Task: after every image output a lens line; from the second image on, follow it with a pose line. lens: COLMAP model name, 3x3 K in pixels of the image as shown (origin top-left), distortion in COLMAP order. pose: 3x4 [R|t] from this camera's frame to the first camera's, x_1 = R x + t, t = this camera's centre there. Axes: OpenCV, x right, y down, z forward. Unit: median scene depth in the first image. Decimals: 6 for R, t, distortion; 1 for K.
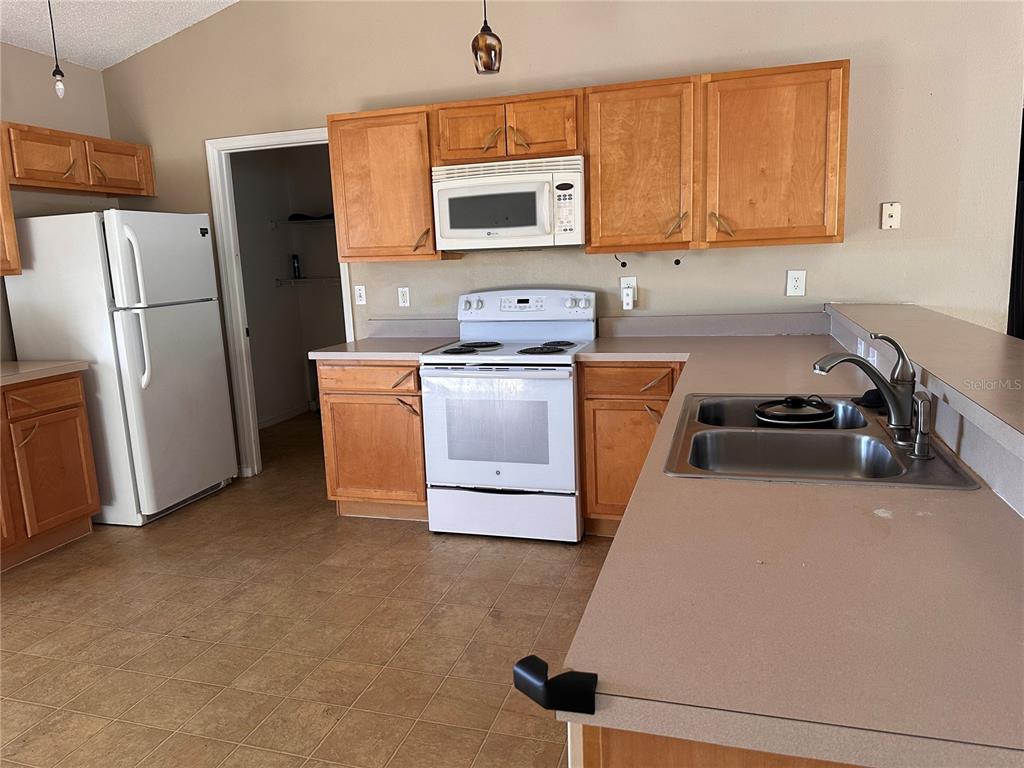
lens RADIAL K [[709.9, 0, 512.0], [0, 709.9, 384.0], [0, 0, 1]] dist [0.003246, -0.045564]
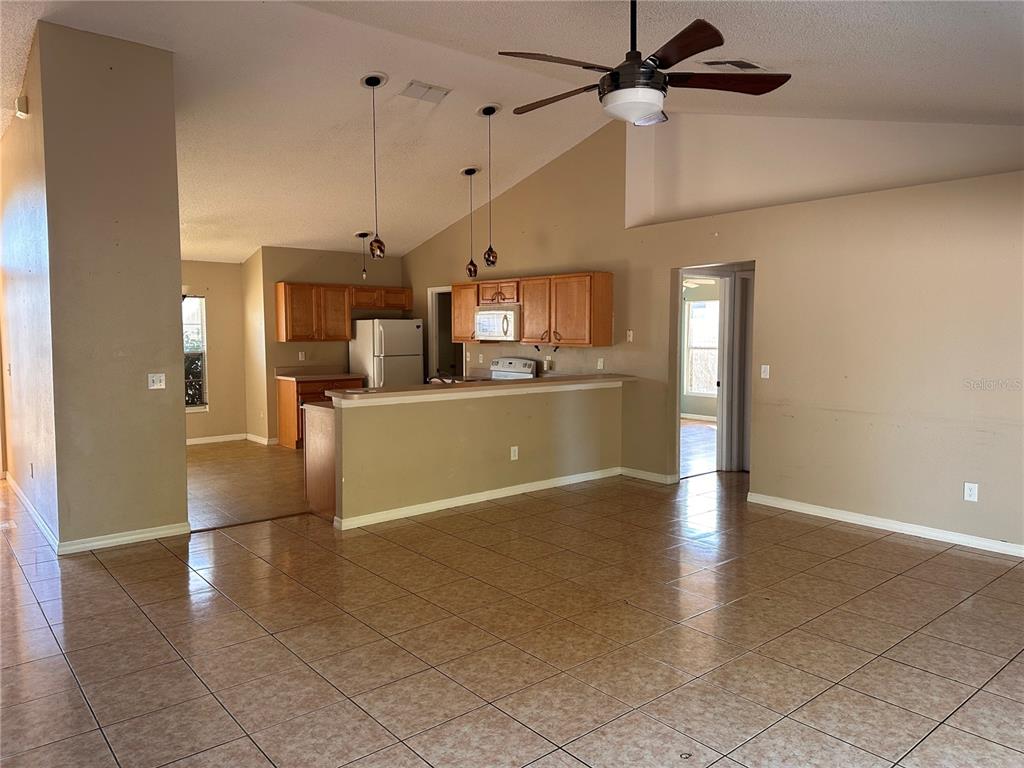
lens RADIAL K [[709.9, 0, 512.0], [0, 709.9, 384.0], [0, 0, 1]] dist [0.003246, -0.045564]
pose [[0.838293, 0.078722, -0.539507, 1.265009], [-0.127754, 0.990335, -0.054001, 0.072817], [0.530042, 0.114193, 0.840247, -0.913767]]
